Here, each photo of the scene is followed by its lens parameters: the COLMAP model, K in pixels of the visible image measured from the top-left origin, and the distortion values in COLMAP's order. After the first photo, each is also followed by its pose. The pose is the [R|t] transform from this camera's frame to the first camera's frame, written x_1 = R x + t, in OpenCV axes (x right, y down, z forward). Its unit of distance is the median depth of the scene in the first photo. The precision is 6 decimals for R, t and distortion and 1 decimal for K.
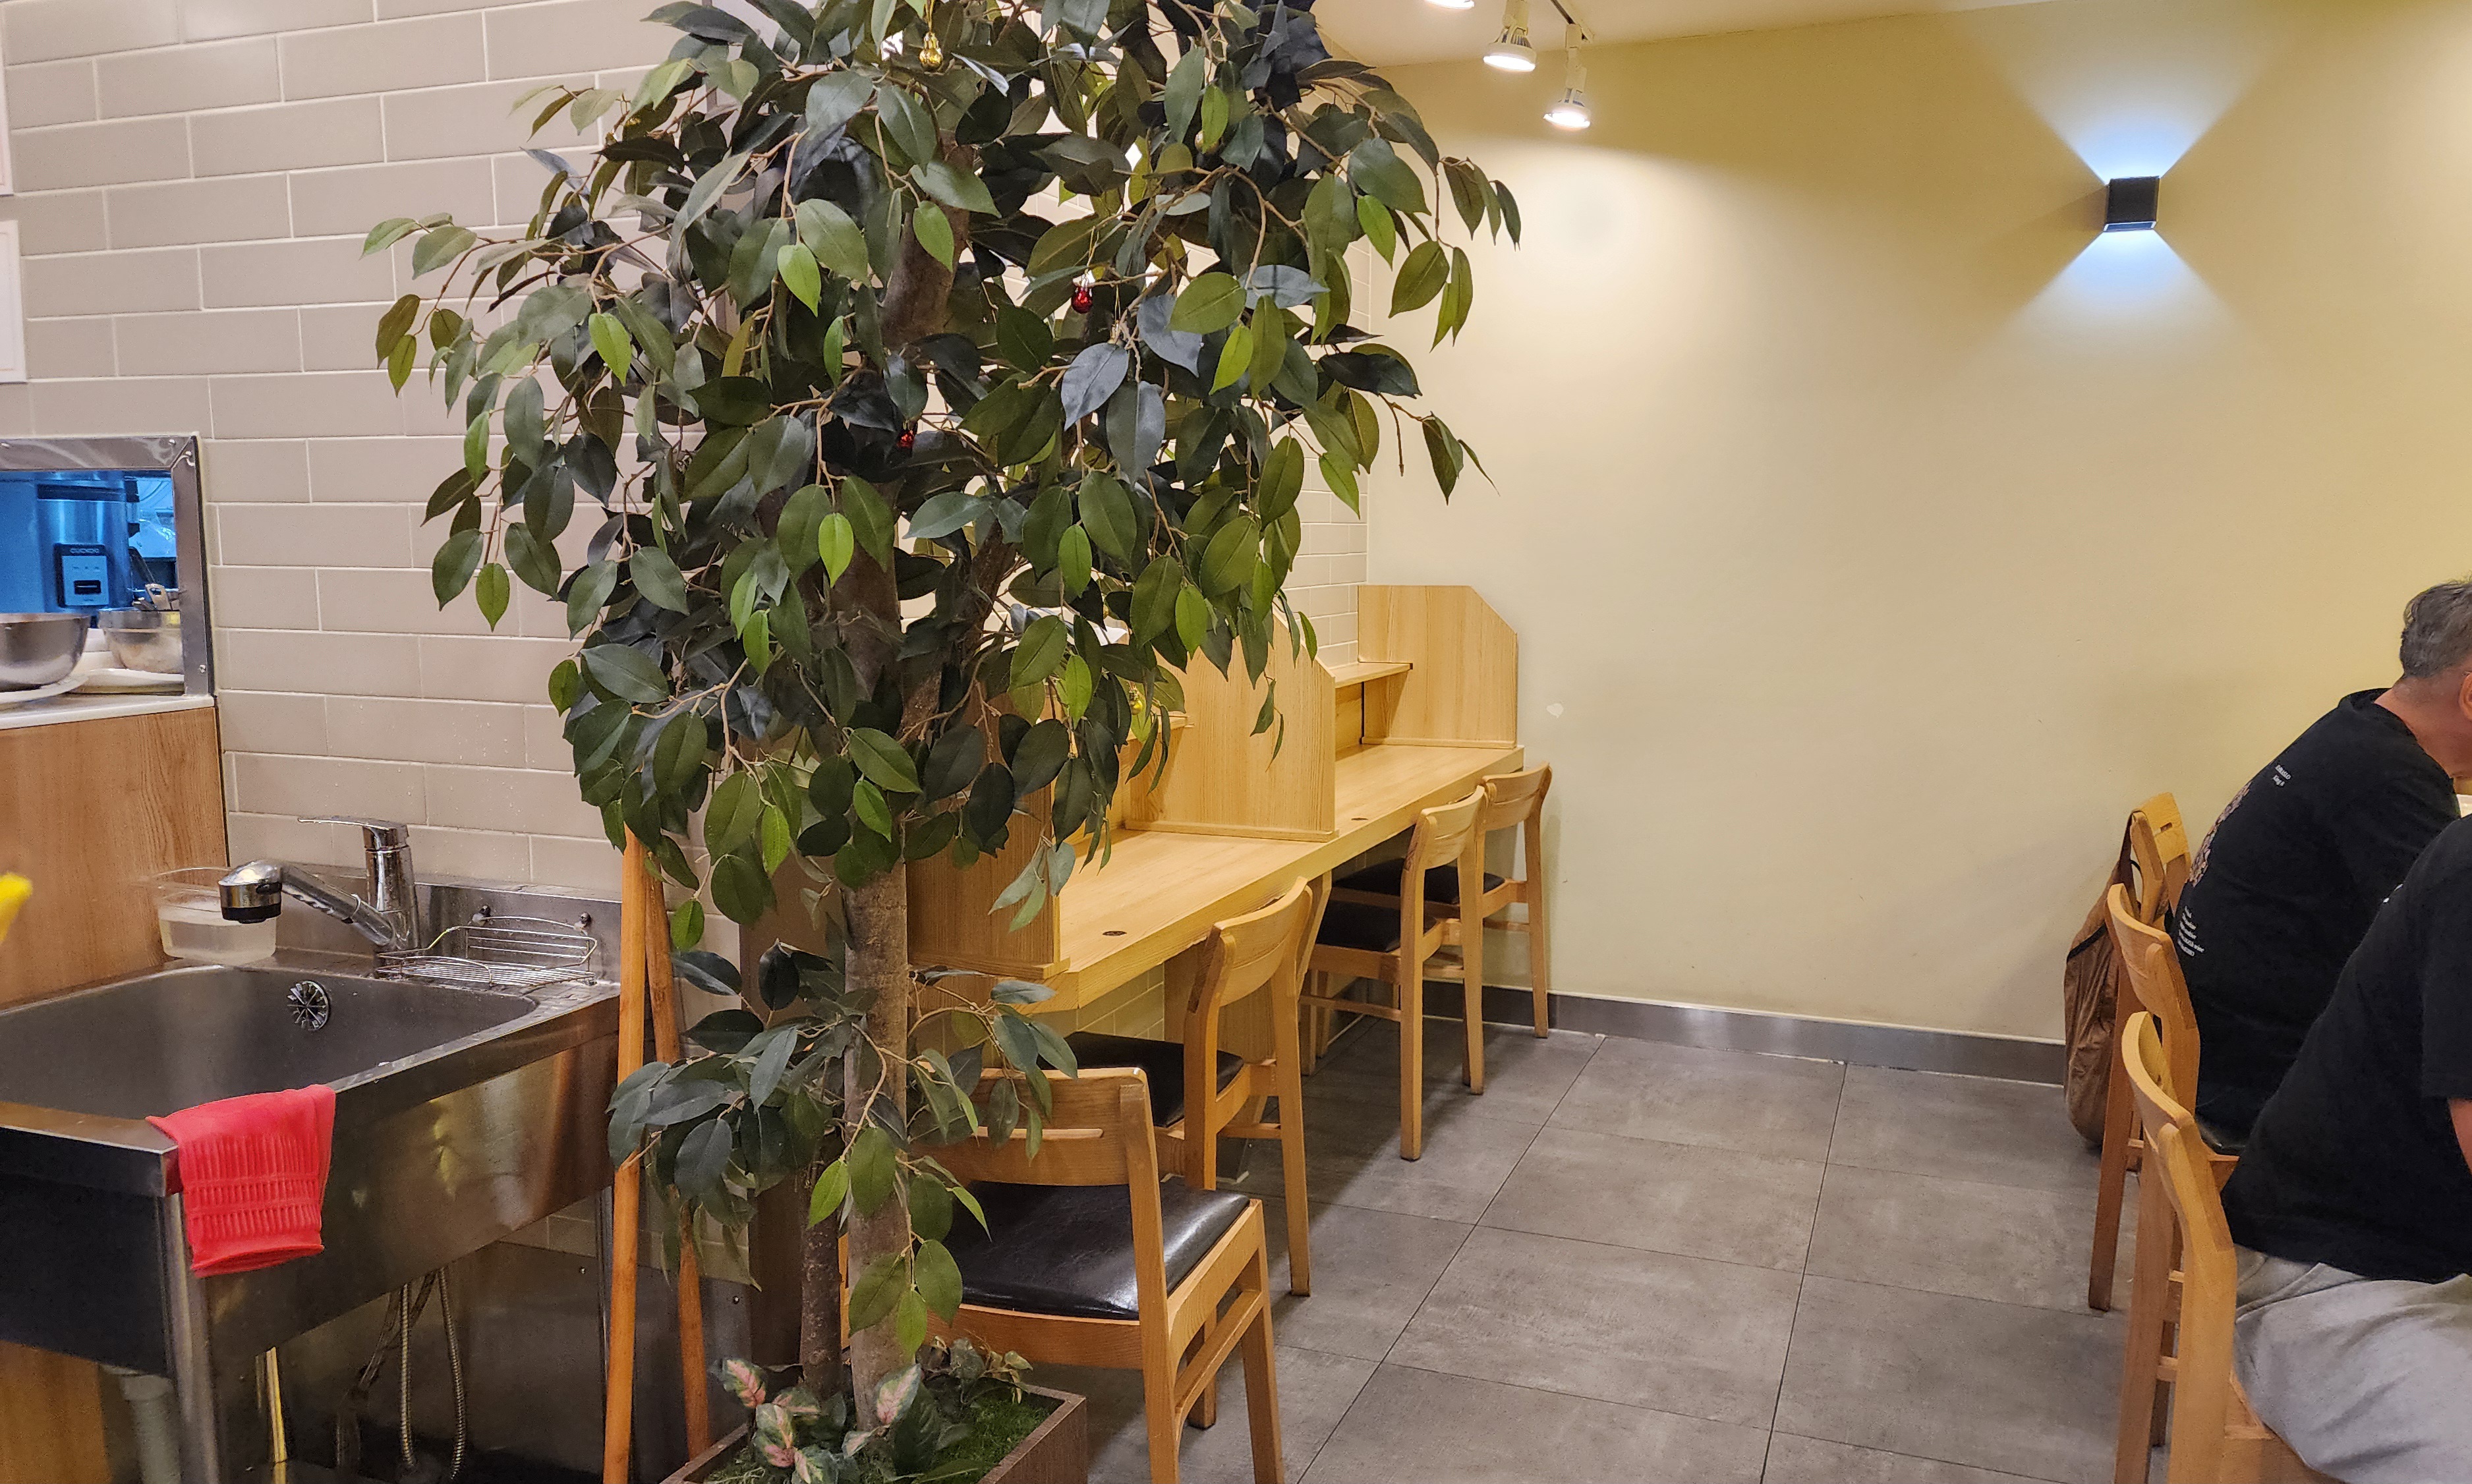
lens RADIAL K [[1875.5, 0, 1241.2], [0, 1875.5, 744.6], [0, 0, 1]] dist [-0.007654, -0.001305]
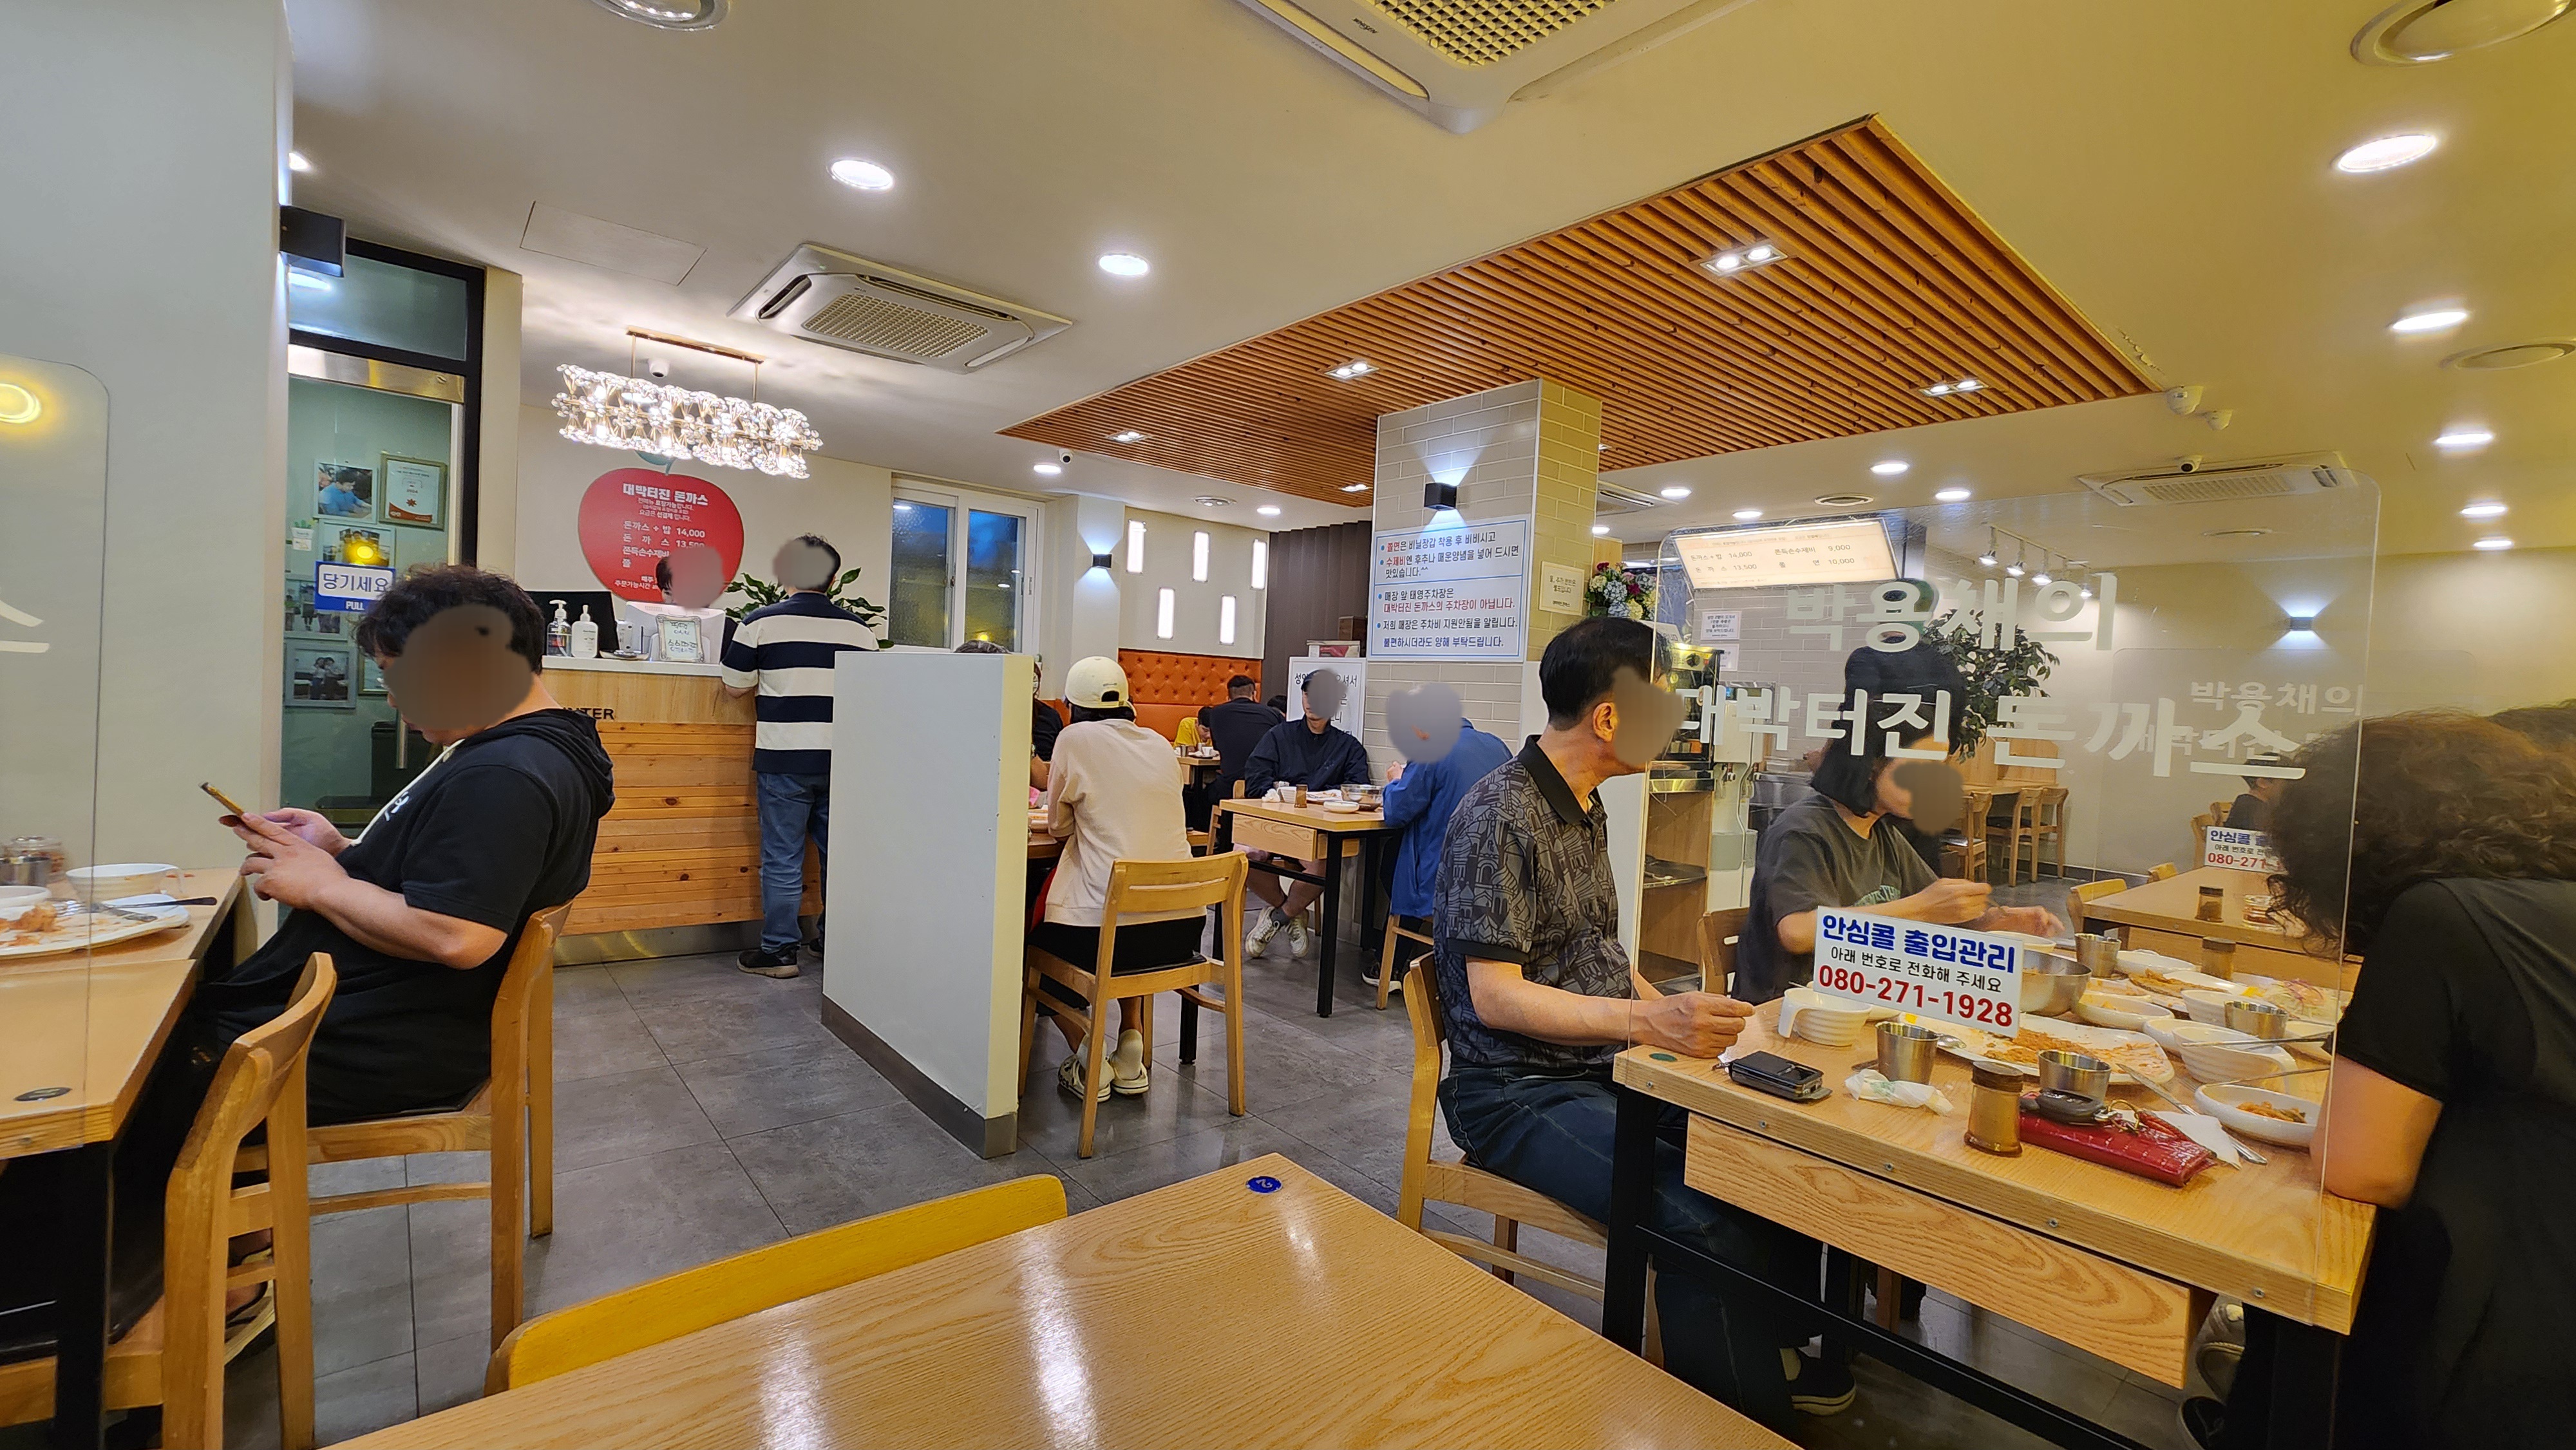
lens RADIAL K [[1056.5, 0, 1287.9], [0, 1056.5, 723.9], [0, 0, 1]] dist [-0.001179, -0.000022]
pose [[0.879984, 0.063392, -0.470755, -0.203601], [-0.114140, 0.990237, -0.080018, 0.233475], [0.461087, 0.124146, 0.878628, -1.491034]]
